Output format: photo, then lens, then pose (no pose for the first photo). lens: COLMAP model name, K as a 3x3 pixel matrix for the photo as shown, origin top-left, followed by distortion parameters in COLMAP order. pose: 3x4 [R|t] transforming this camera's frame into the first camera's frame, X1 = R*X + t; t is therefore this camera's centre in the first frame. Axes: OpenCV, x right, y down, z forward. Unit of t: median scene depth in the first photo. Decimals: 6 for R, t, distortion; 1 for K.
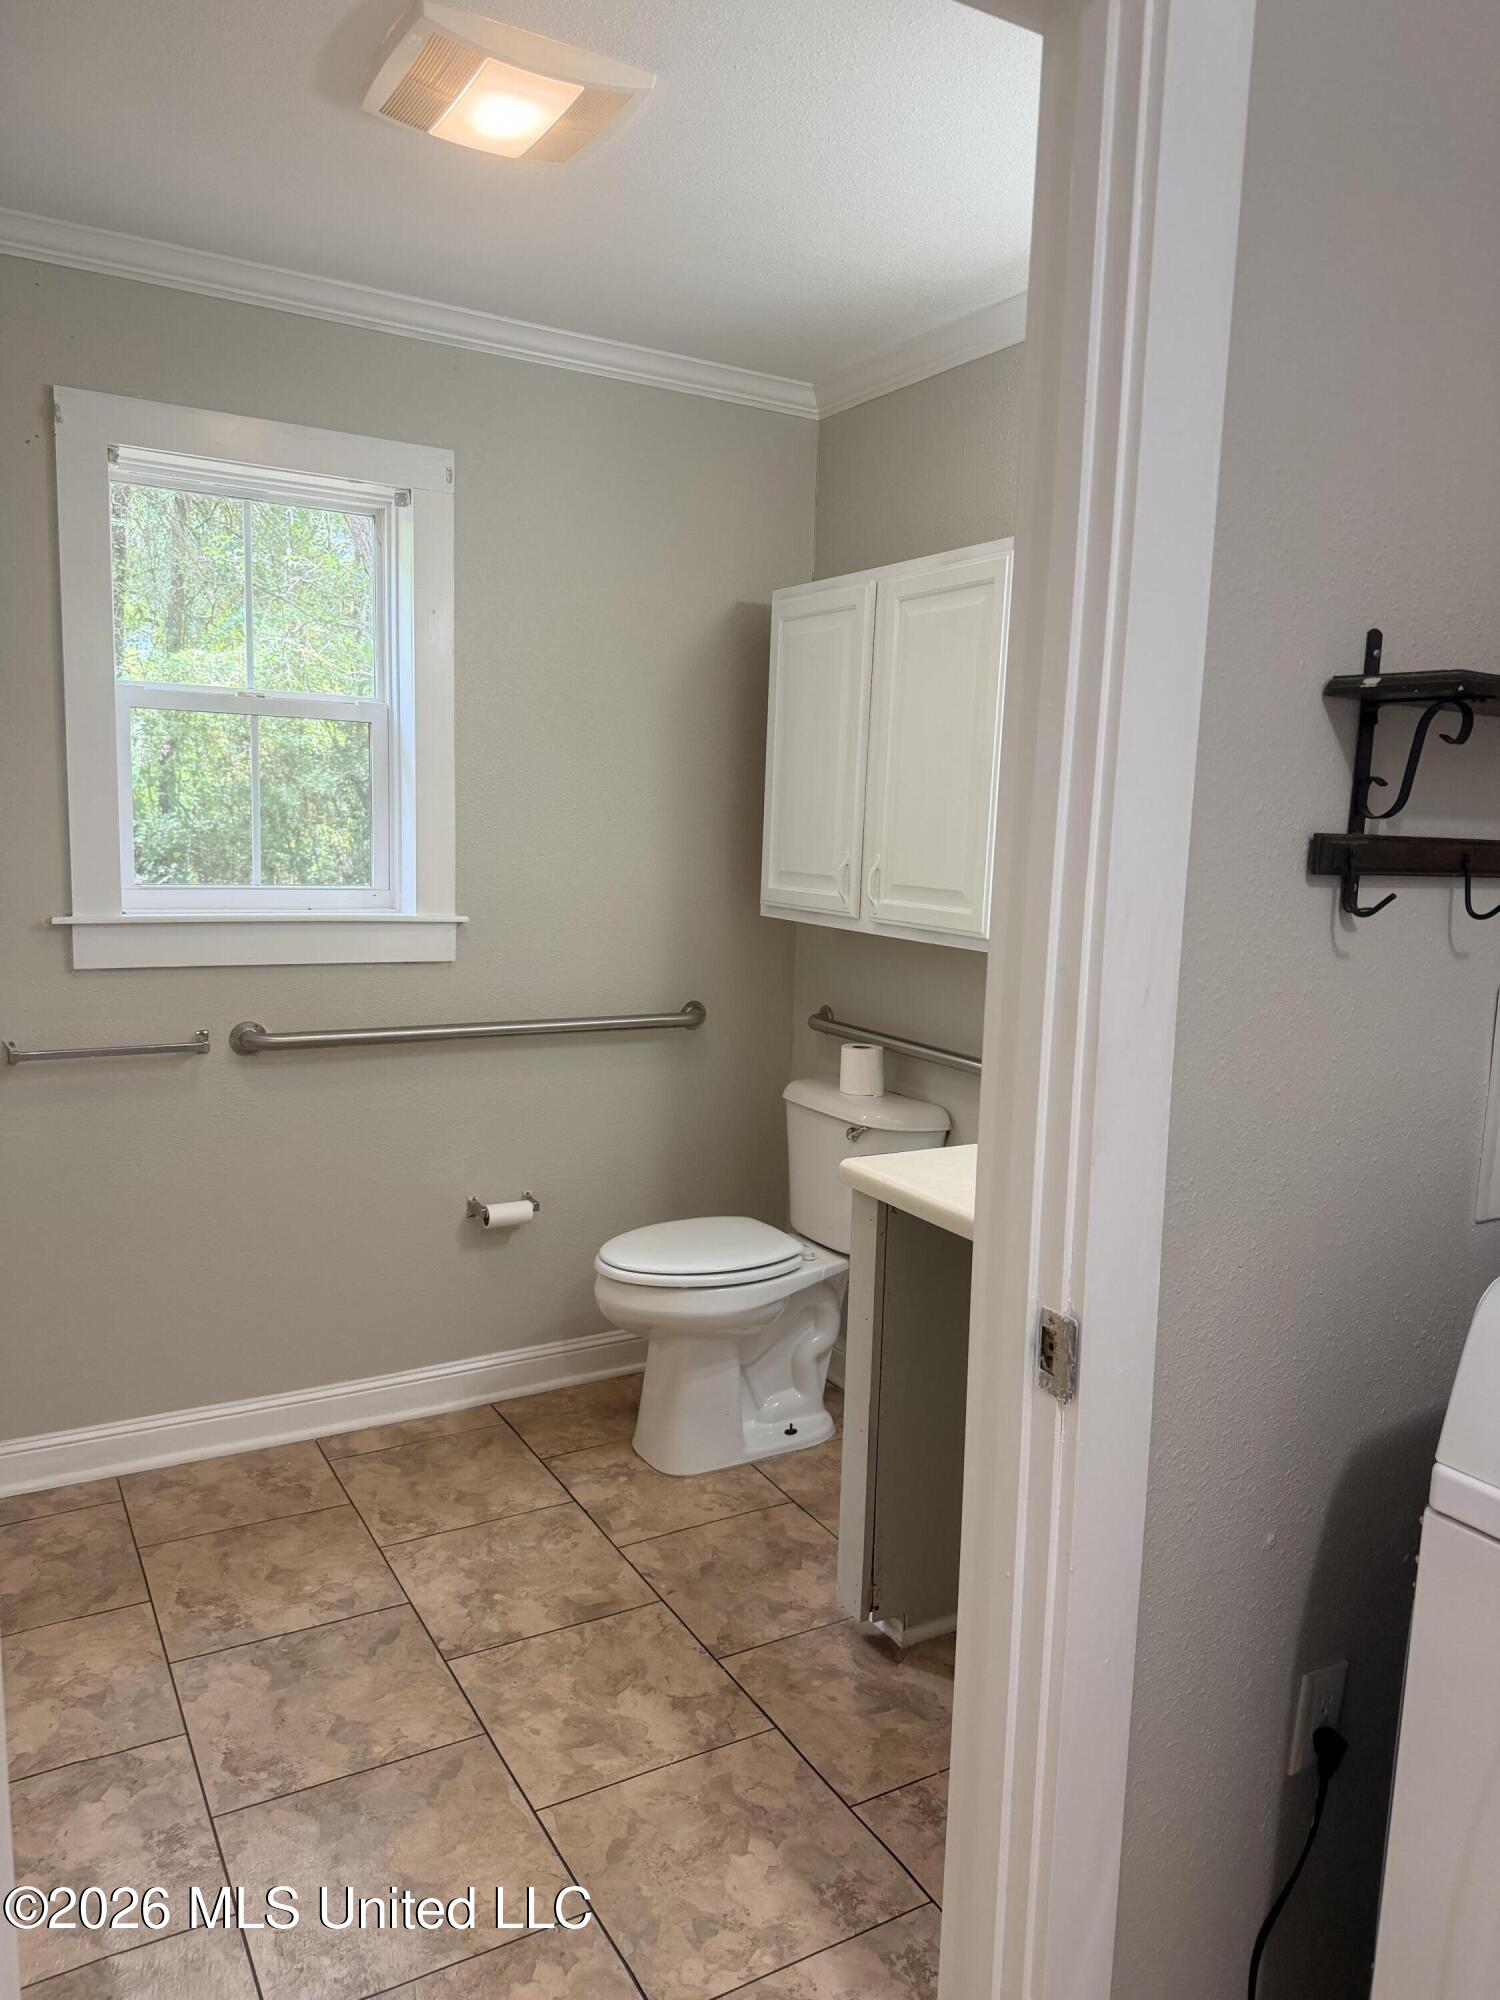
lens RADIAL K [[1421.6, 0, 760.2], [0, 1421.6, 997.2], [0, 0, 1]] dist [0.029042, -0.006427]
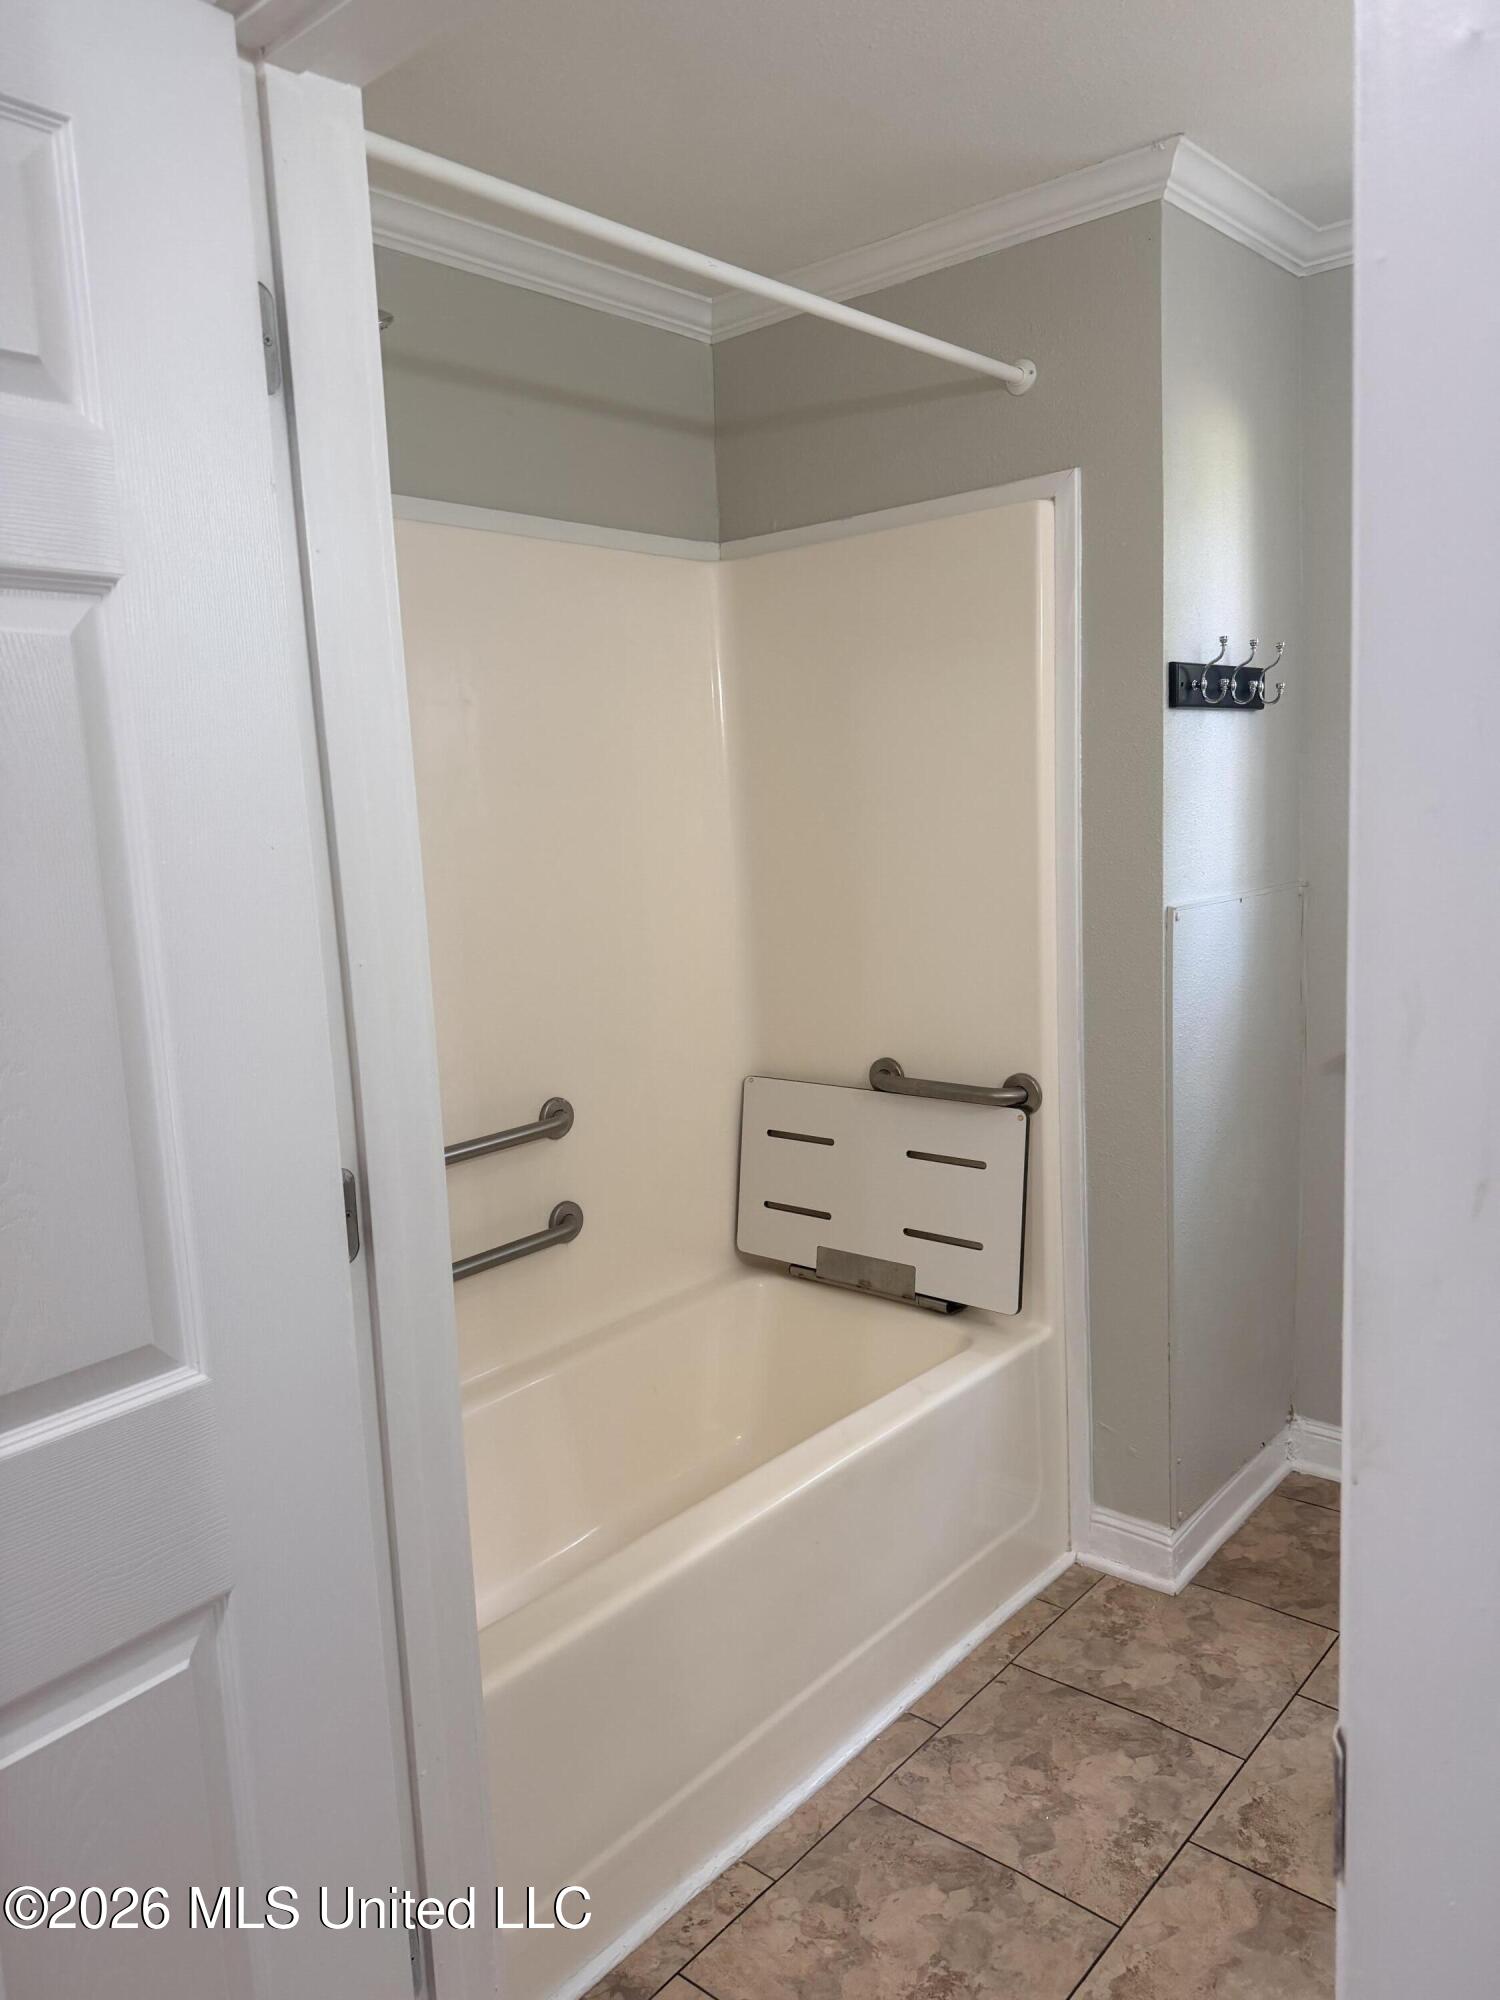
lens RADIAL K [[1421.6, 0, 758.3], [0, 1421.6, 1006.0], [0, 0, 1]] dist [0.029042, -0.006427]
pose [[0.339741, 0.095547, -0.935653, 0.381025], [-0.067601, 0.994734, 0.077034, -0.063474], [0.938086, 0.037080, 0.344411, 0.333843]]
